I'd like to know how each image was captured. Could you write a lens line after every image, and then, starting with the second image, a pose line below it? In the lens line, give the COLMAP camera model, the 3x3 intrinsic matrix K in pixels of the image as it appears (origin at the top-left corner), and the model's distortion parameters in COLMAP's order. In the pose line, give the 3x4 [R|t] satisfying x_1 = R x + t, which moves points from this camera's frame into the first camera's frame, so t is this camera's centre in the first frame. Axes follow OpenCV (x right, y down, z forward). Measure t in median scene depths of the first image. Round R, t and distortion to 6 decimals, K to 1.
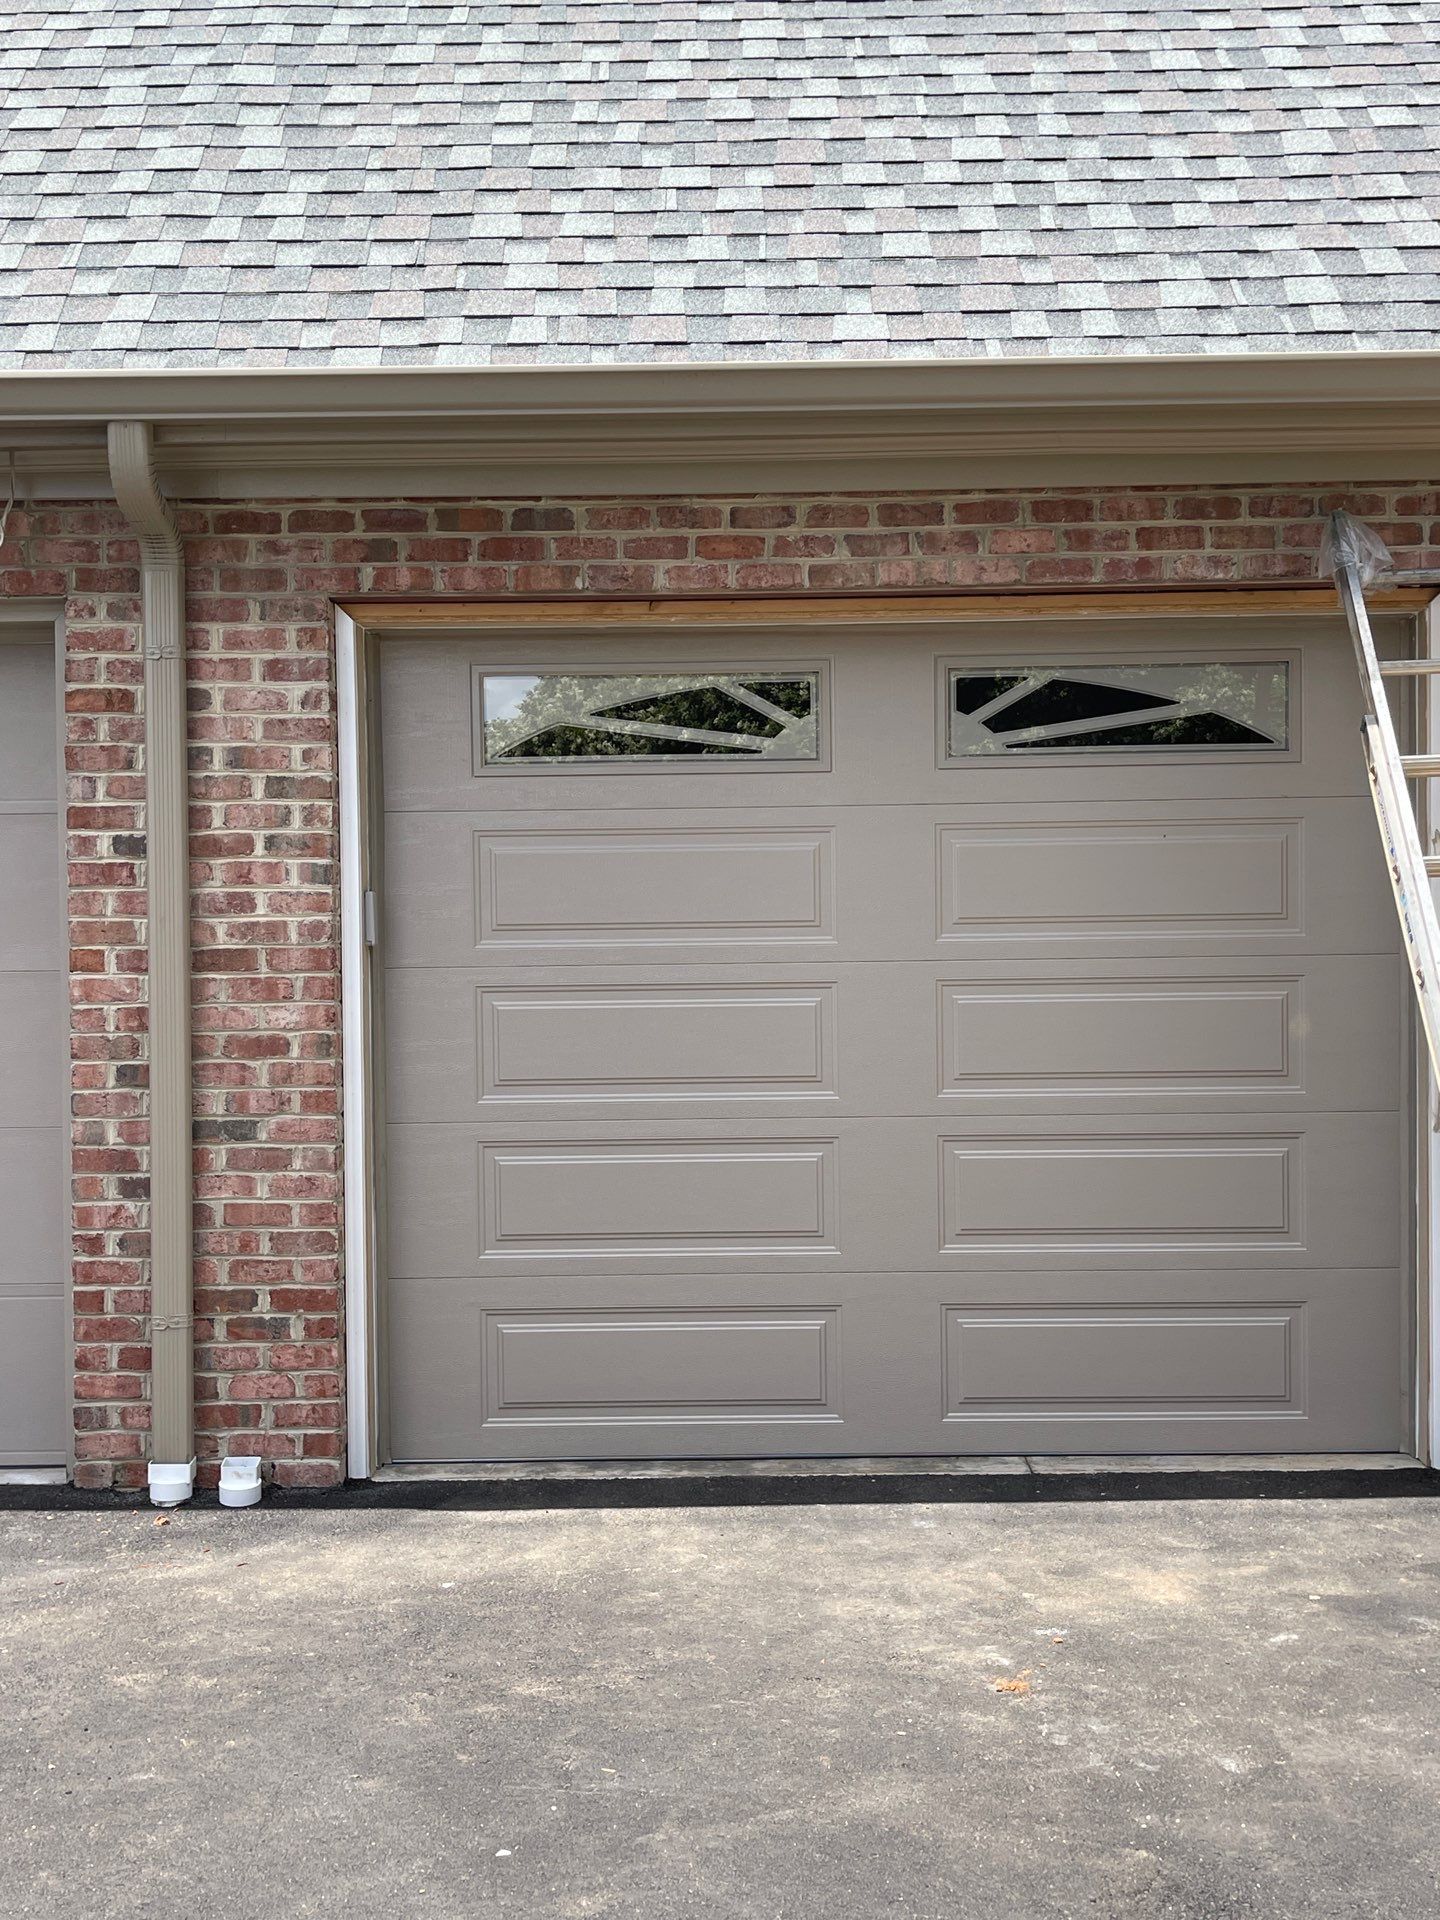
lens RADIAL K [[2125.1, 0, 729.8], [0, 2125.1, 978.2], [0, 0, 1]] dist [0.045806, -0.047481]
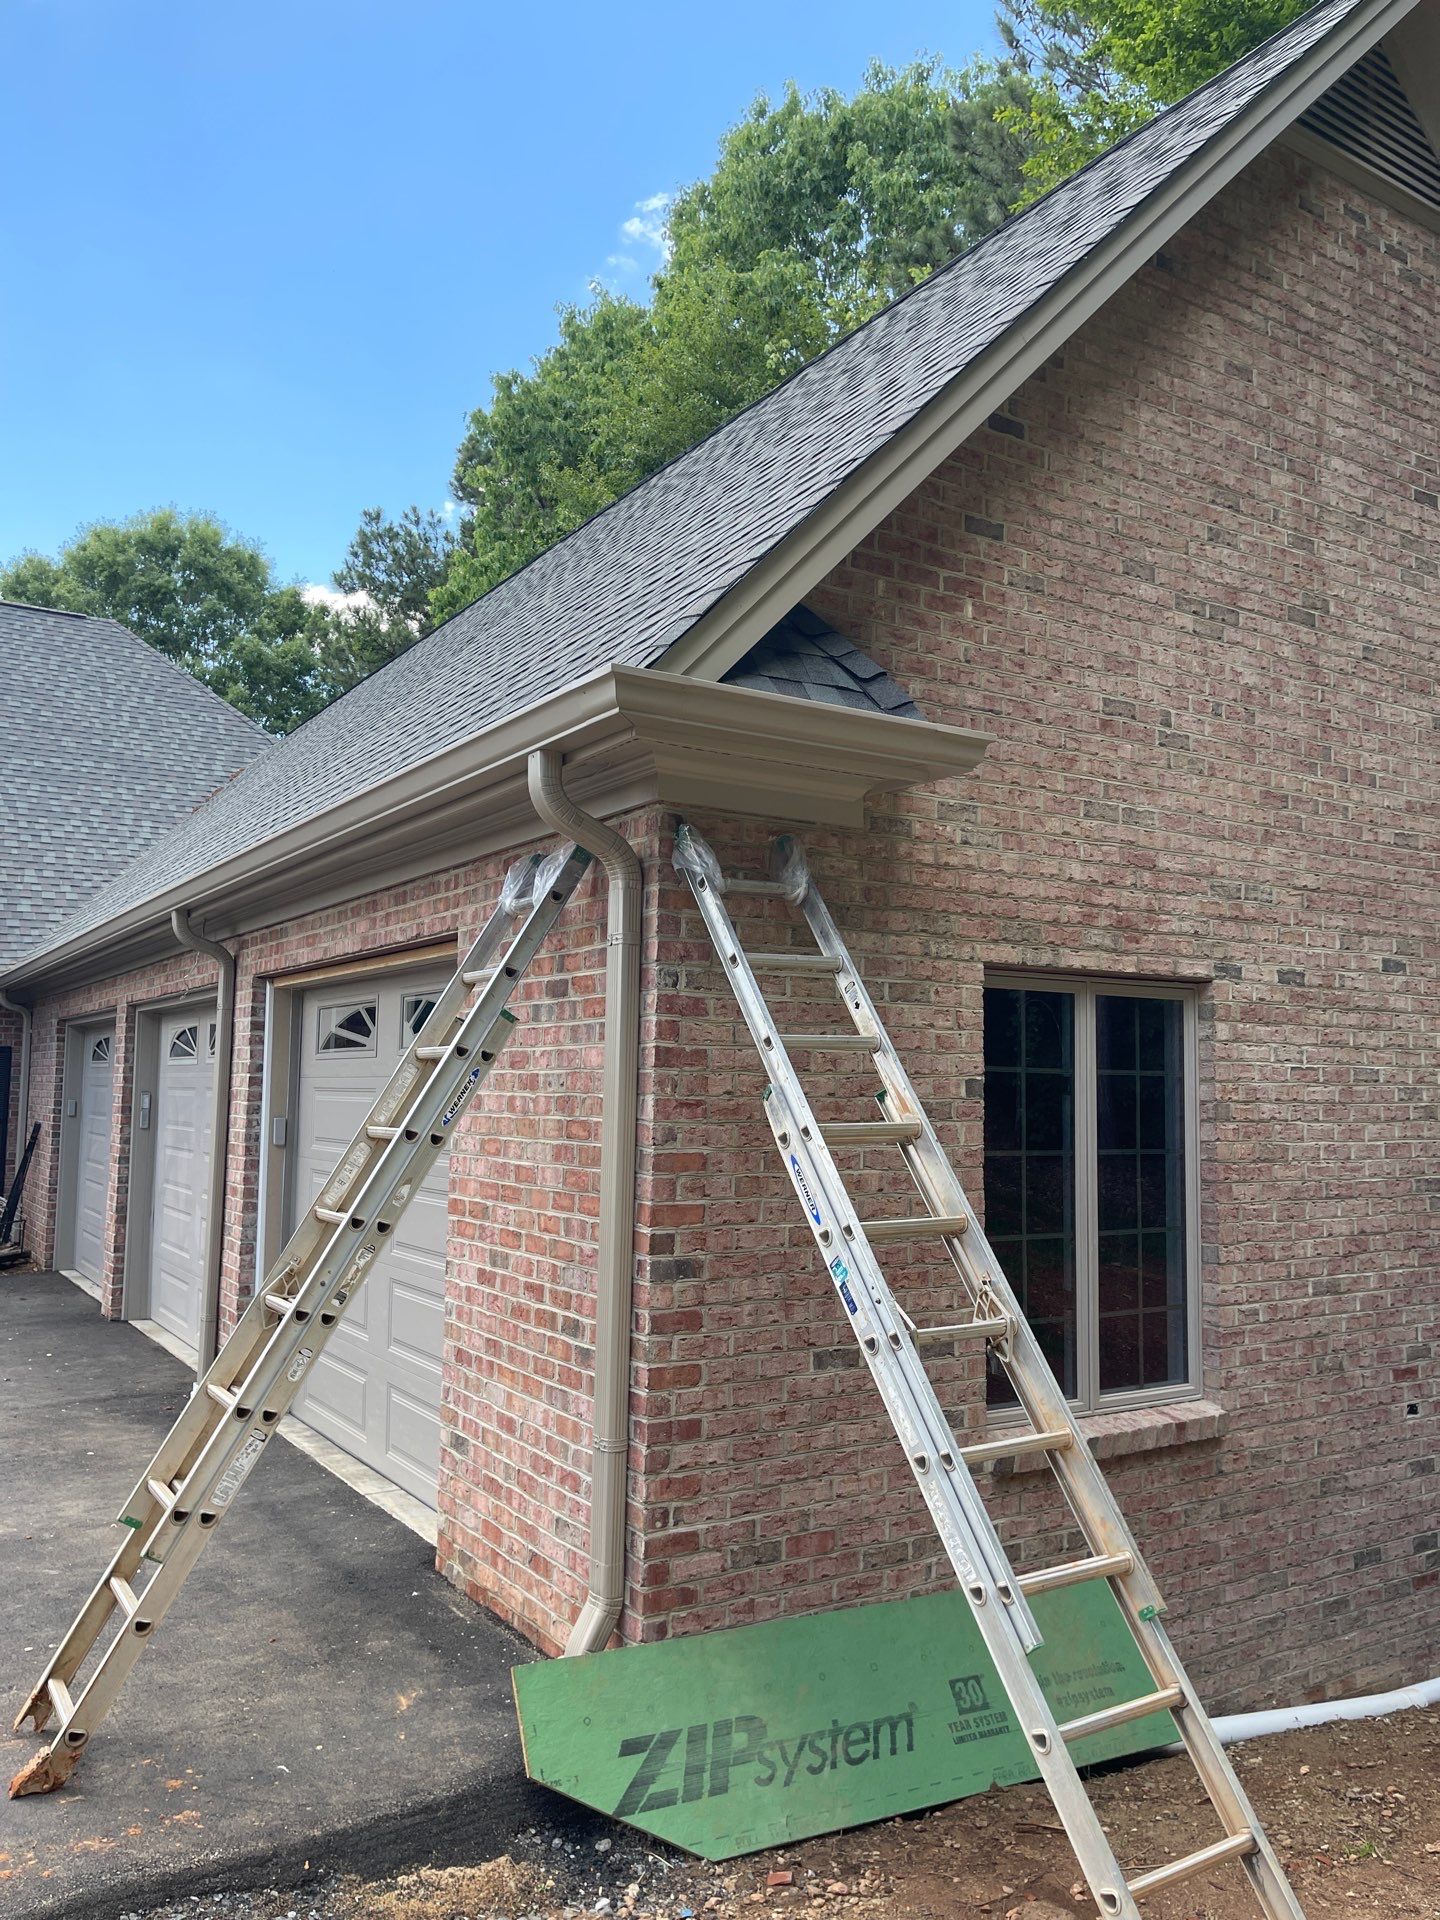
lens RADIAL K [[1449.1, 0, 715.5], [0, 1449.1, 973.2], [0, 0, 1]] dist [0.053315, -0.054409]
pose [[0.542591, -0.048173, -0.838614, 1.259400], [-0.039878, 0.995751, -0.083001, -0.081829], [0.839050, 0.078478, 0.538365, 0.609754]]
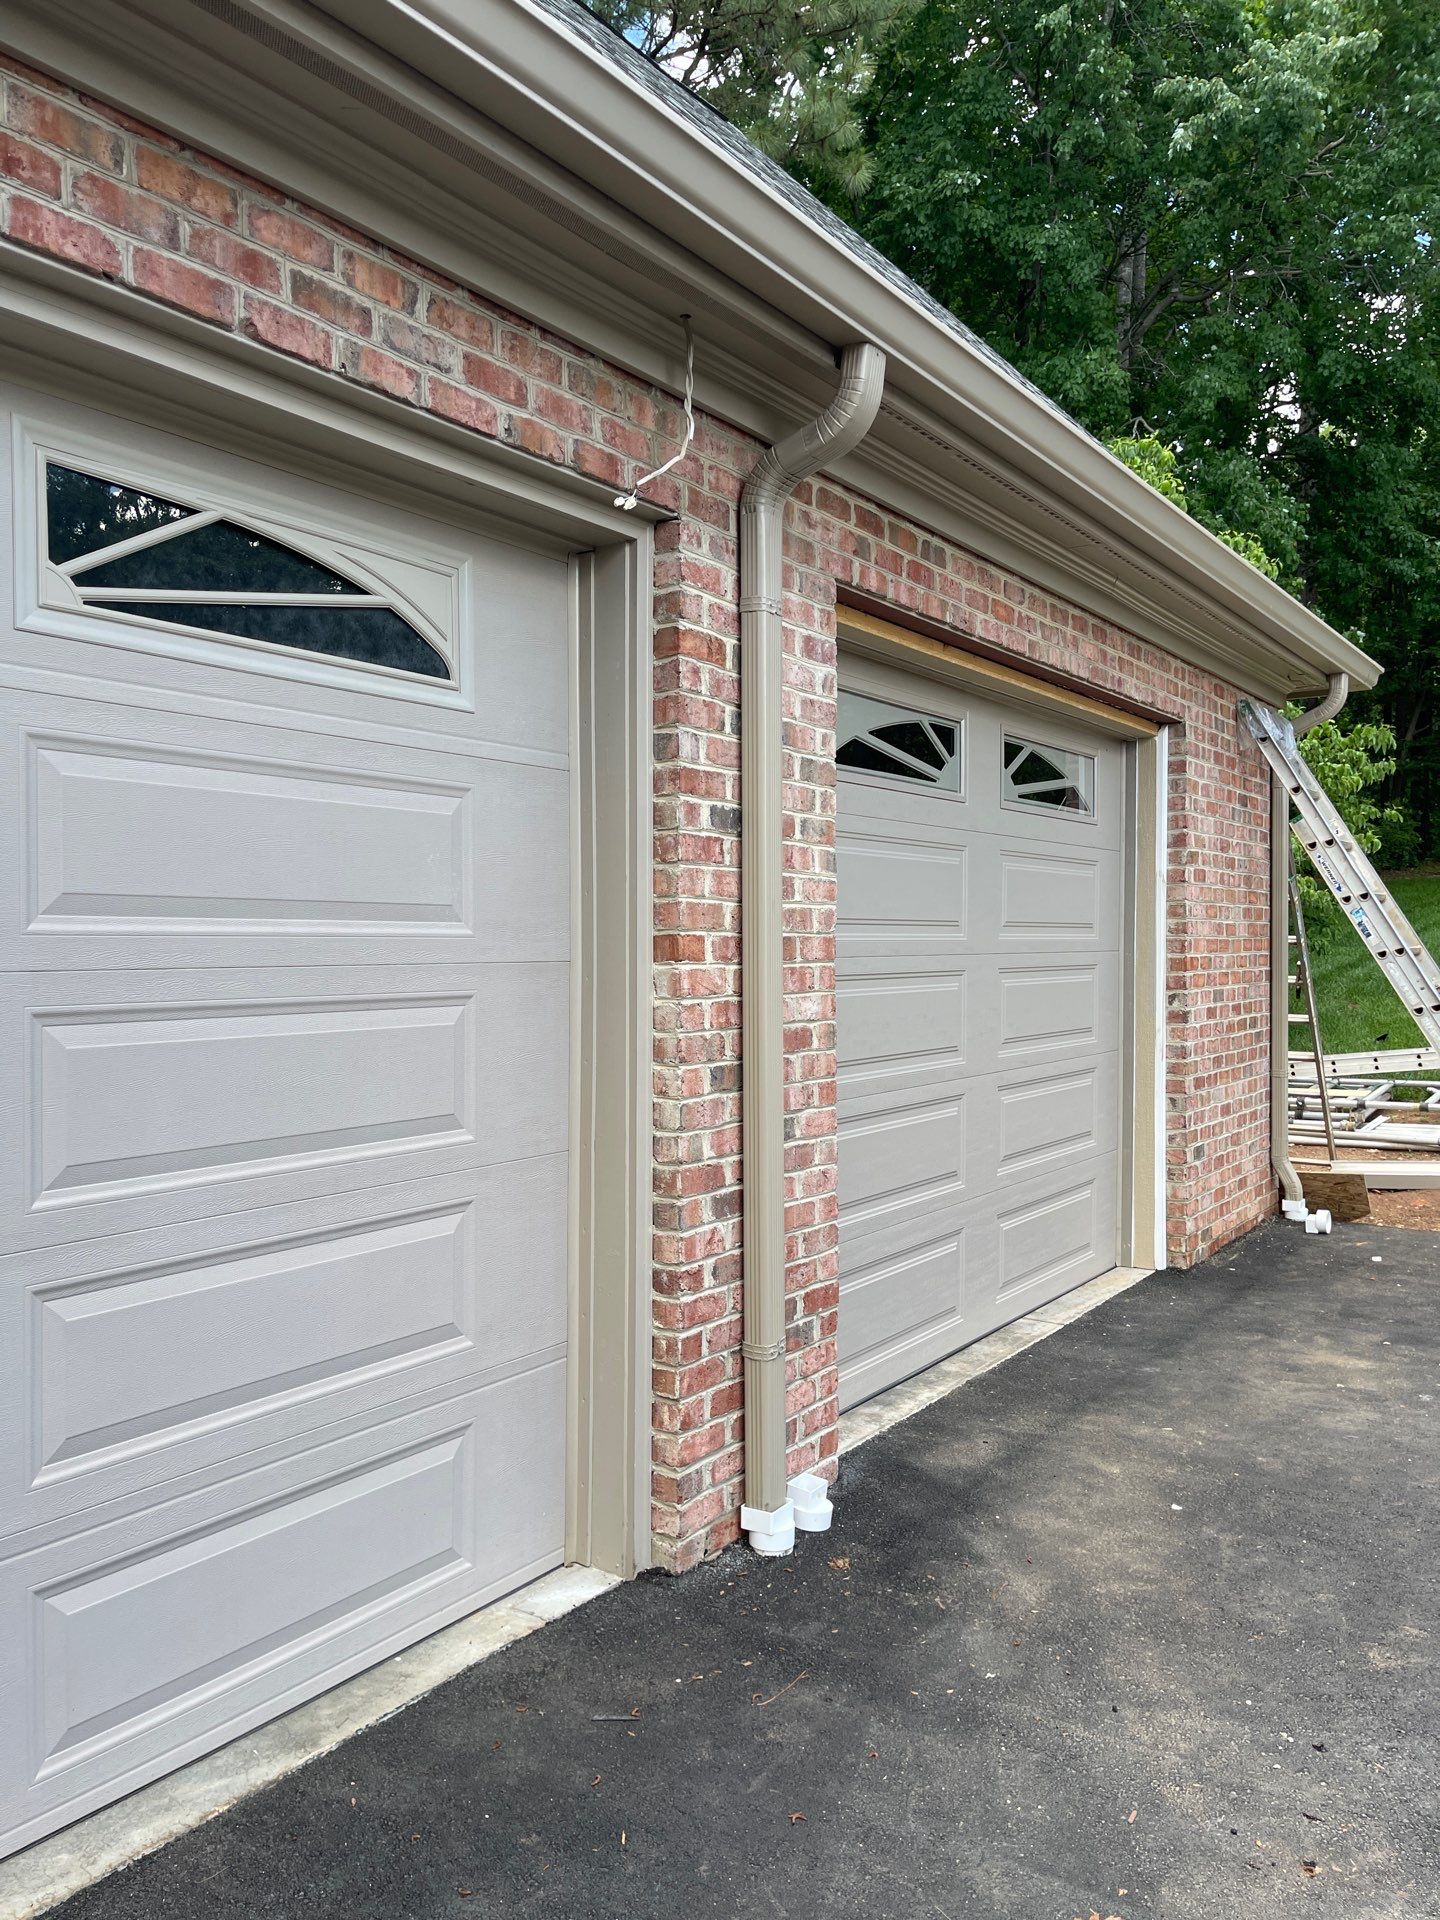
lens RADIAL K [[1449.1, 0, 715.5], [0, 1449.1, 973.2], [0, 0, 1]] dist [0.053315, -0.054409]
pose [[0.558447, -0.006143, 0.829517, -0.782258], [0.017671, 0.999834, -0.004492, 0.004737], [-0.829352, 0.017167, 0.558463, 0.671163]]
